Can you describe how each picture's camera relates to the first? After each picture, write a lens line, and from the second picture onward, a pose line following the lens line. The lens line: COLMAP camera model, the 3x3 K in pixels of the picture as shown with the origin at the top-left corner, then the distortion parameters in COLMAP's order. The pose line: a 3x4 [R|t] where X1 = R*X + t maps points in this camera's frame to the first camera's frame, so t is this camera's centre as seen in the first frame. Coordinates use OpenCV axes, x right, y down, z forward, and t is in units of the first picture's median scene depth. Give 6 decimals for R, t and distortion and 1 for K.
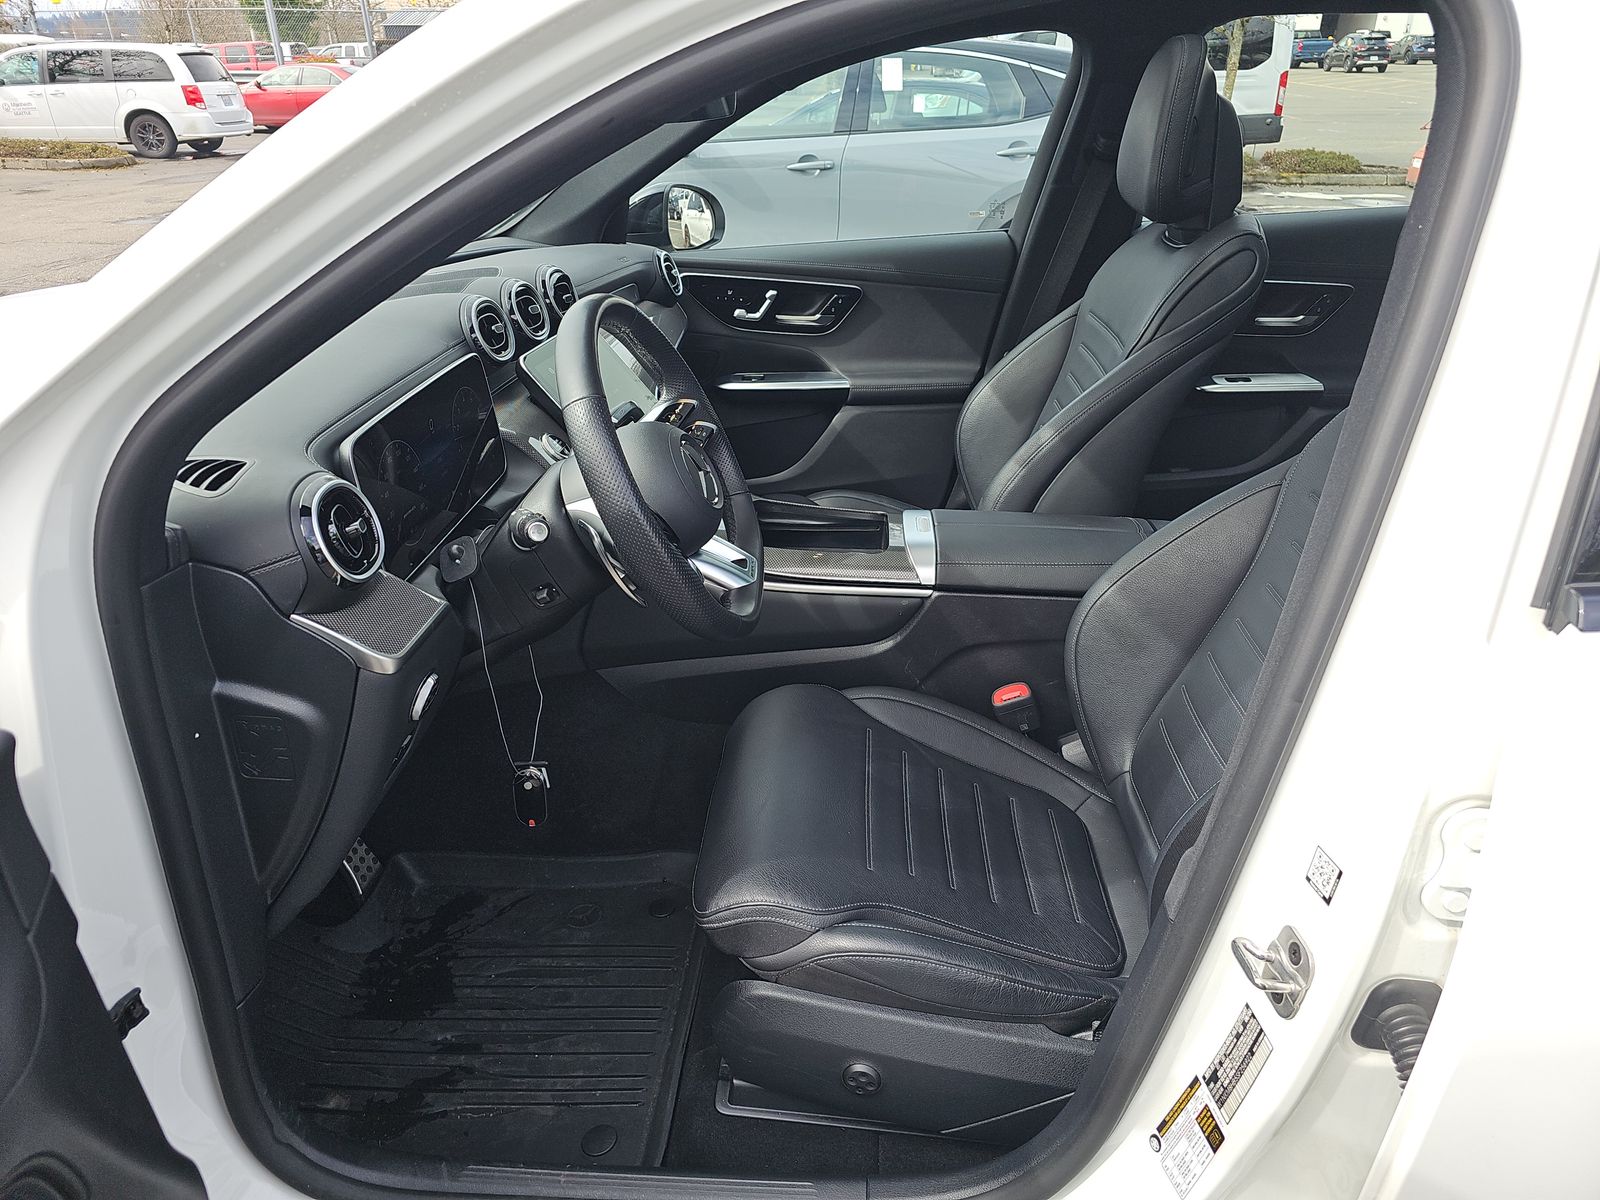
lens RADIAL K [[1037.3, 0, 791.7], [0, 1037.3, 606.0], [0, 0, 1]] dist [0.059829, -0.044149]
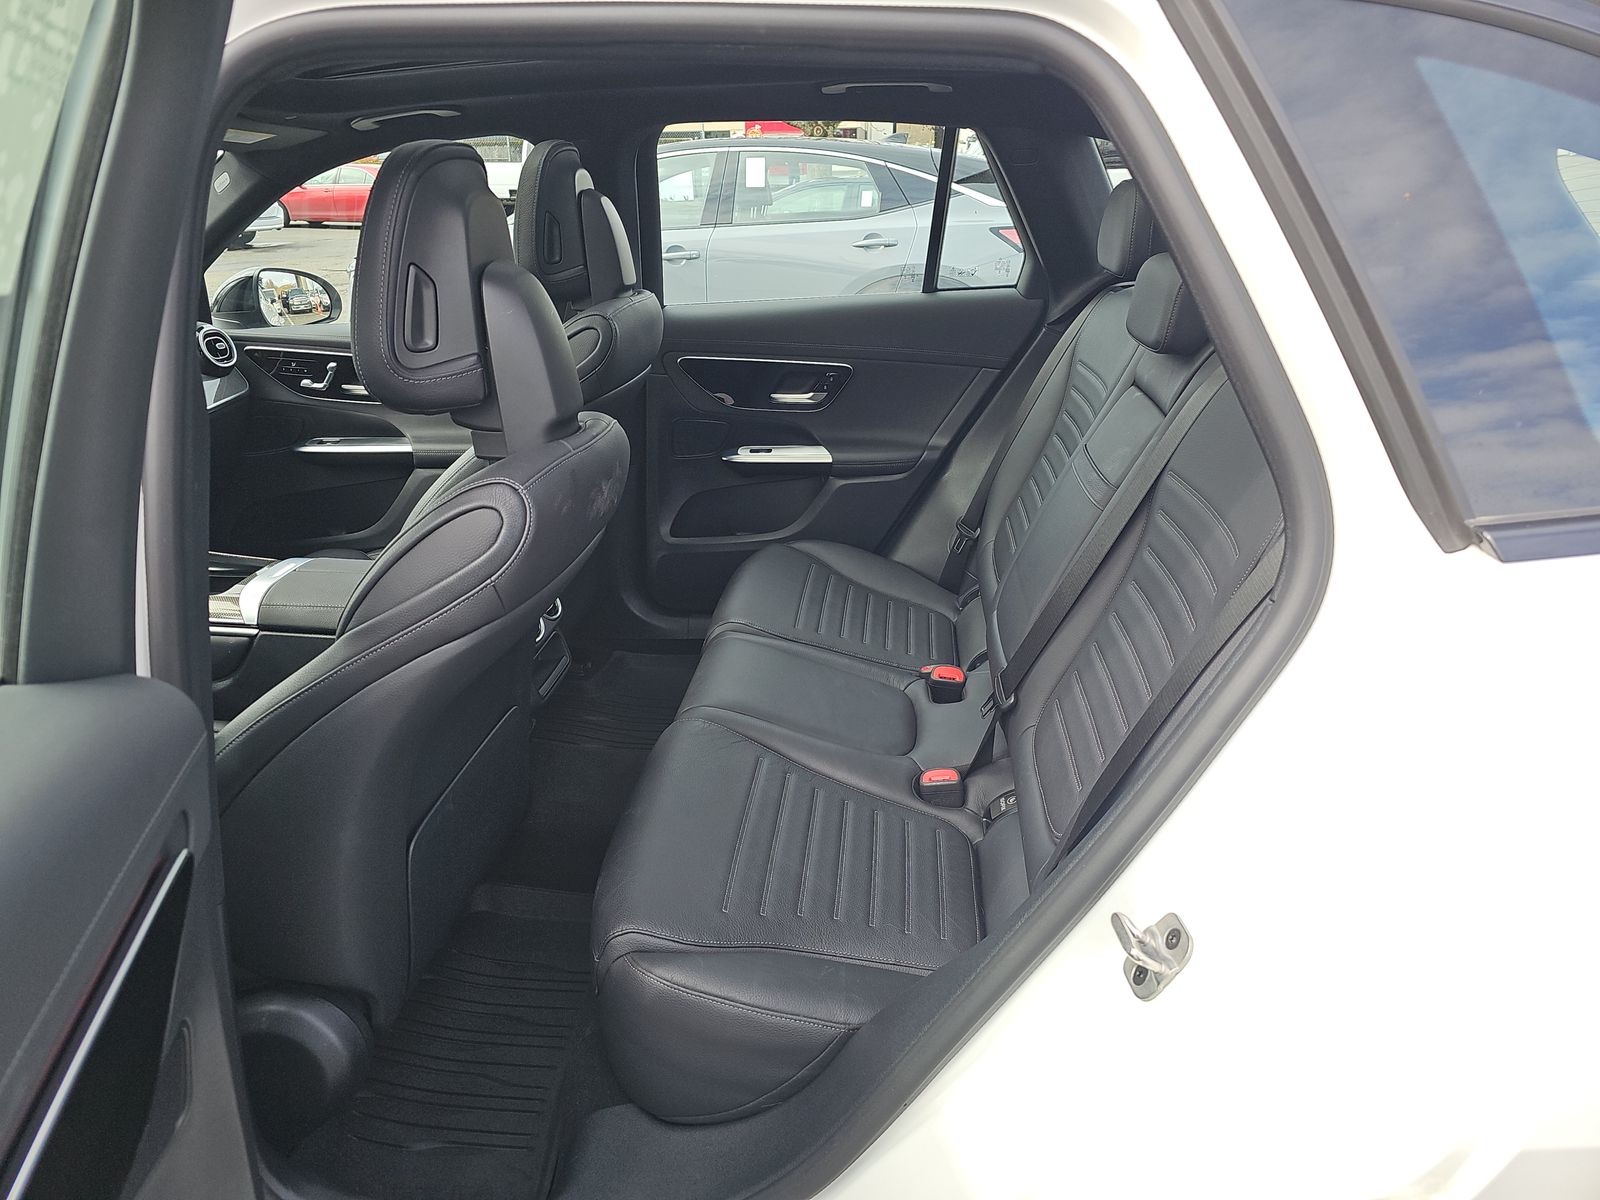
lens RADIAL K [[1037.3, 0, 791.7], [0, 1037.3, 606.0], [0, 0, 1]] dist [0.059829, -0.044149]
pose [[0.998016, 0.018568, -0.060163, 0.520256], [-0.023010, 0.996992, -0.074009, 0.019791], [0.058607, 0.075246, 0.995441, -0.041289]]
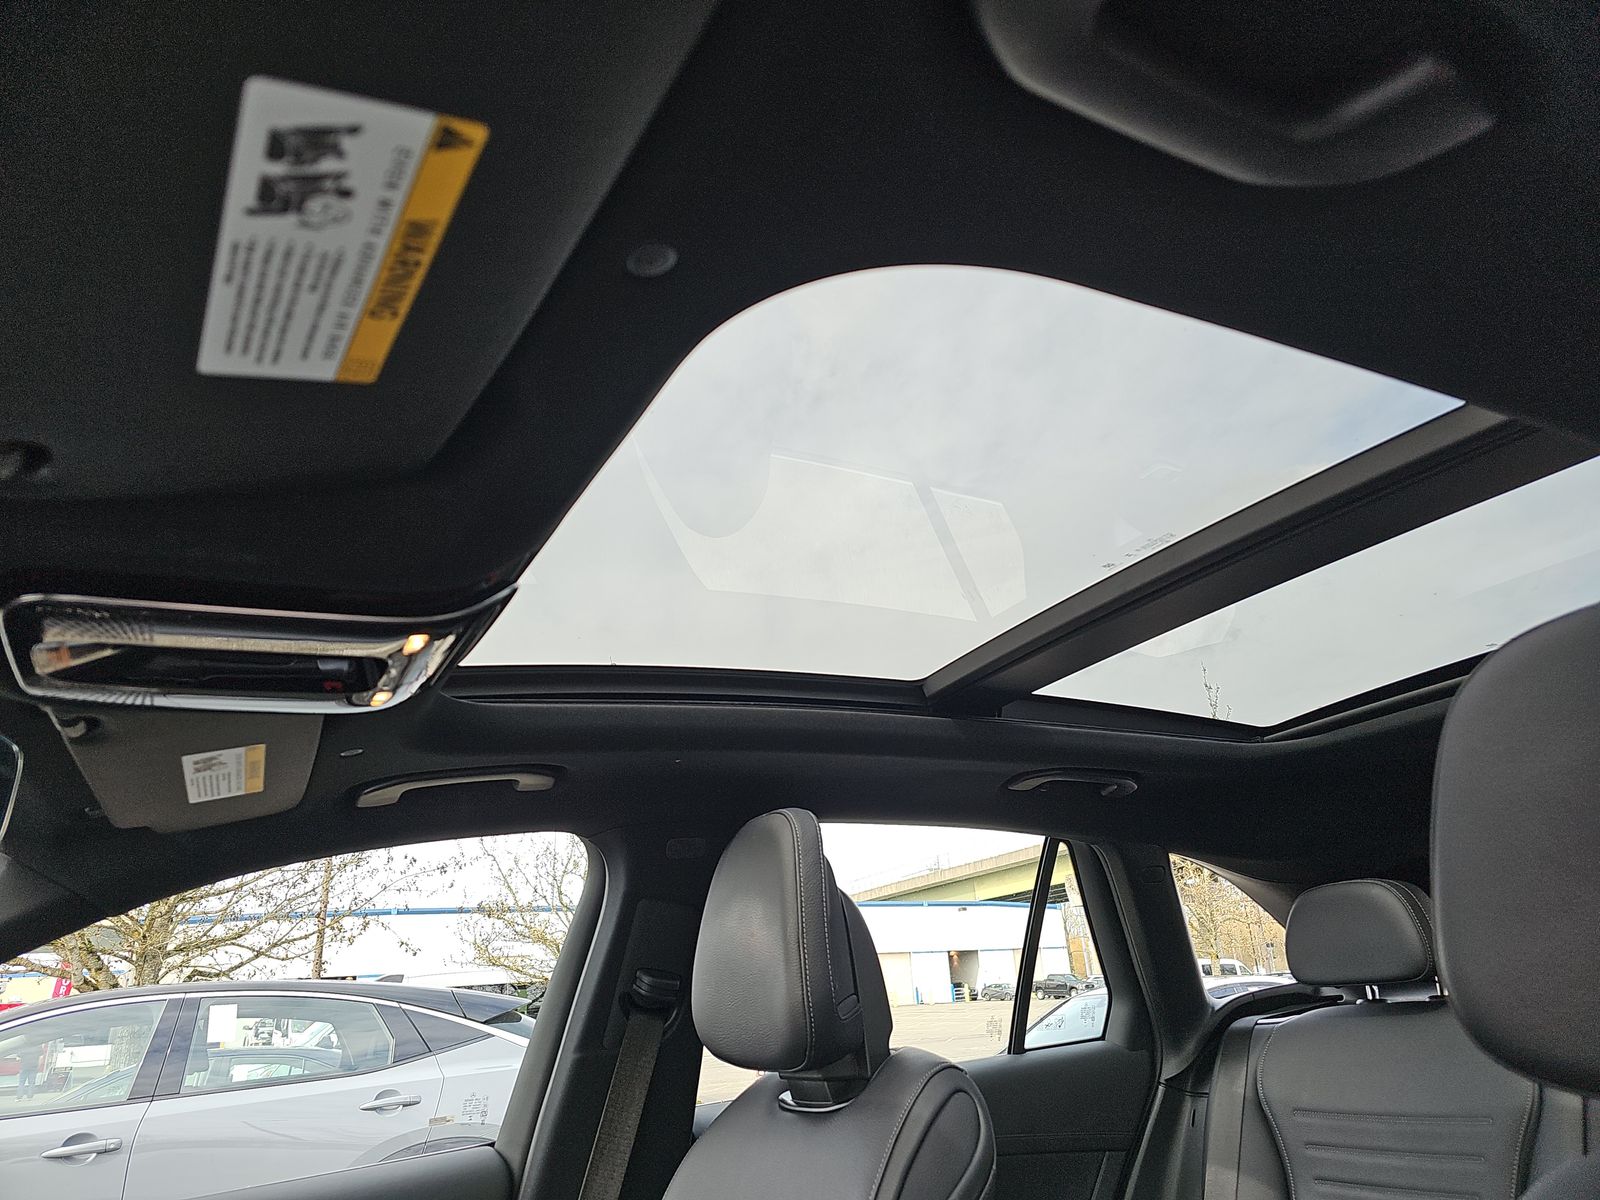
lens RADIAL K [[1037.3, 0, 791.7], [0, 1037.3, 606.0], [0, 0, 1]] dist [0.059829, -0.044149]
pose [[0.842065, 0.155123, 0.516588, -0.011613], [0.293924, 0.671086, -0.680627, -0.102135], [-0.452256, 0.724969, 0.519503, 0.377789]]
